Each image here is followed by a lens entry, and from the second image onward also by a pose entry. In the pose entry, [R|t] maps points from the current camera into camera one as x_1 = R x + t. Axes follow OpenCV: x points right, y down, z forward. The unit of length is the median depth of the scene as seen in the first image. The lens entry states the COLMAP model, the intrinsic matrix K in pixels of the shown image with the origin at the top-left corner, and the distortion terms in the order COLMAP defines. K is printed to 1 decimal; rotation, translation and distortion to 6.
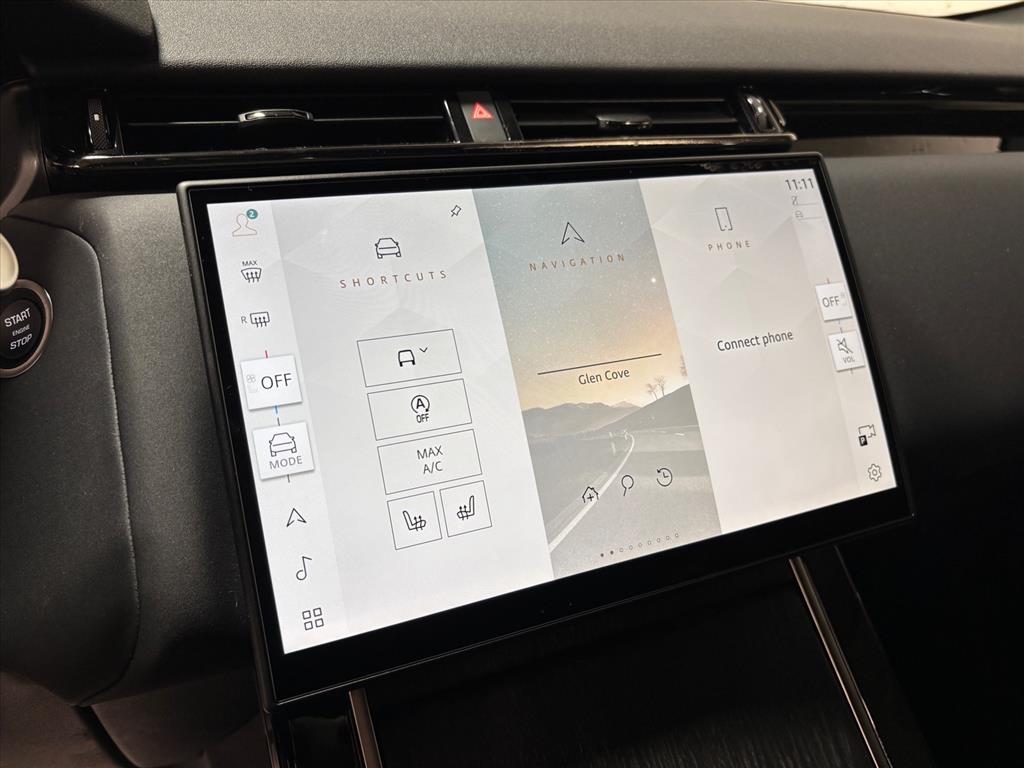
lens RADIAL K [[790.5, 0, 517.3], [0, 790.5, 379.2], [0, 0, 1]] dist [0.056948, -0.061467]
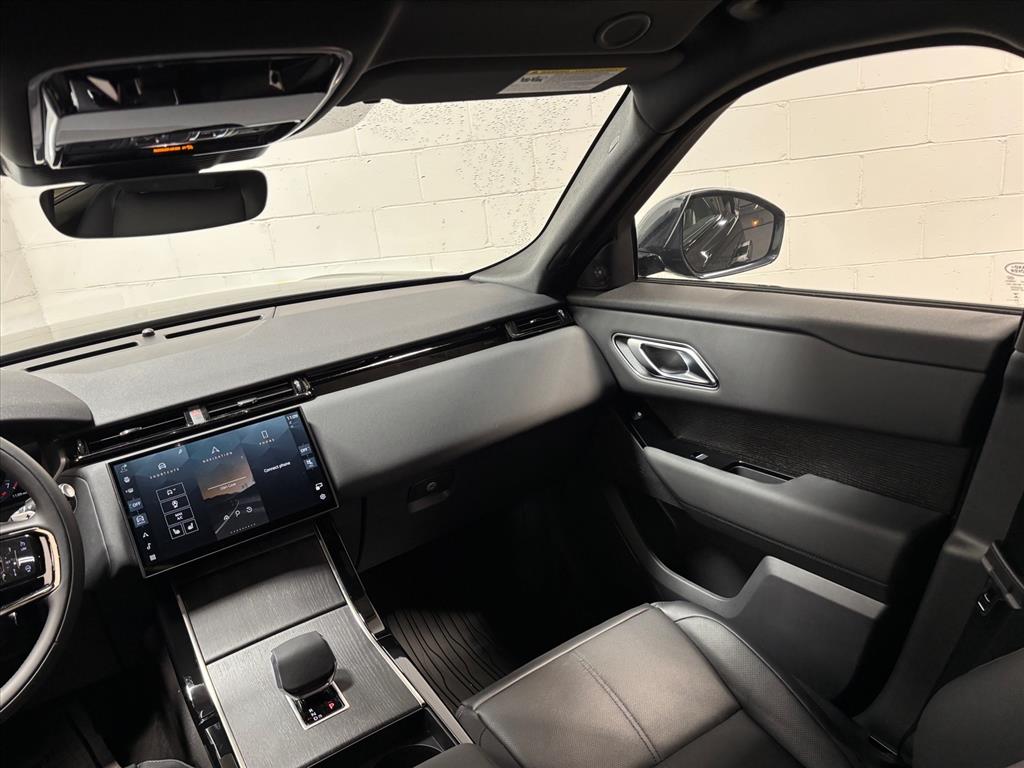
lens RADIAL K [[790.5, 0, 517.3], [0, 790.5, 379.2], [0, 0, 1]] dist [0.056948, -0.061467]
pose [[0.977930, -0.185248, 0.096623, 1.178541], [0.194768, 0.975666, -0.100703, 0.148423], [-0.075616, 0.117300, 0.990214, -2.909638]]
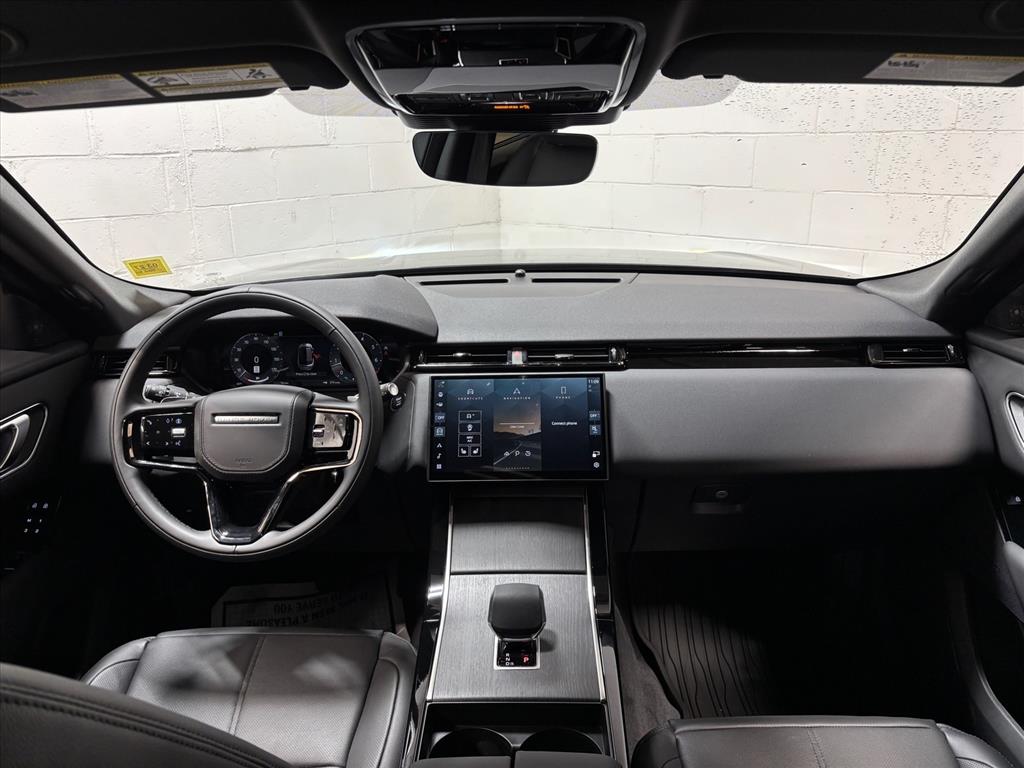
lens RADIAL K [[790.5, 0, 517.3], [0, 790.5, 379.2], [0, 0, 1]] dist [0.056948, -0.061467]
pose [[0.898080, 0.090065, -0.430512, 1.832048], [-0.136754, 0.987474, -0.078696, 0.072801], [0.418032, 0.129550, 0.899148, -2.667165]]
